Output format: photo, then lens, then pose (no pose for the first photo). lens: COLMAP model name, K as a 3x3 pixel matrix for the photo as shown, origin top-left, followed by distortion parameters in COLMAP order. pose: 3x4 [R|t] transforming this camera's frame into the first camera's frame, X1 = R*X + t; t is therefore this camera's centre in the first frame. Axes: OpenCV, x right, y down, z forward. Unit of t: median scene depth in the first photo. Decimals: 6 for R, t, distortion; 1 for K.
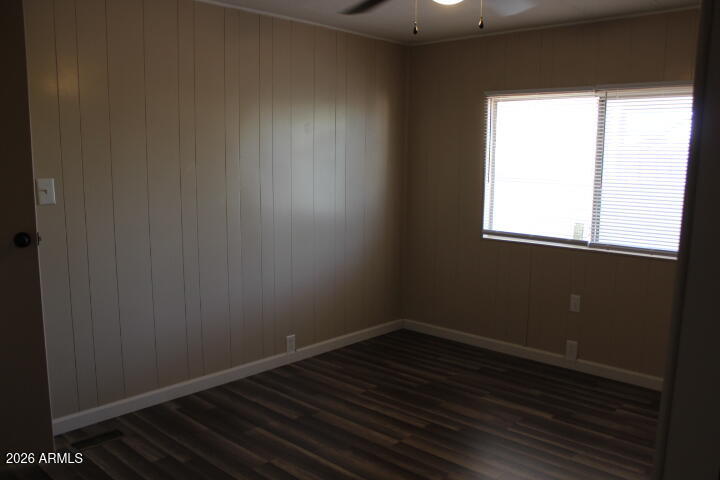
lens RADIAL K [[614.3, 0, 360.8], [0, 614.3, 240.9], [0, 0, 1]] dist [-0.132306, 0.054193]
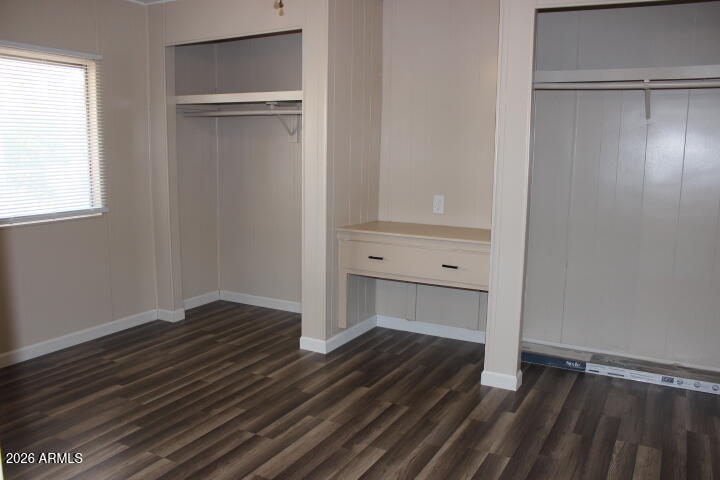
lens RADIAL K [[614.3, 0, 360.6], [0, 614.3, 240.8], [0, 0, 1]] dist [-0.132306, 0.054193]
pose [[-0.240712, -0.170321, 0.955536, -0.681976], [0.126316, 0.970613, 0.204829, -0.092375], [-0.962342, 0.170004, -0.212124, 0.781206]]
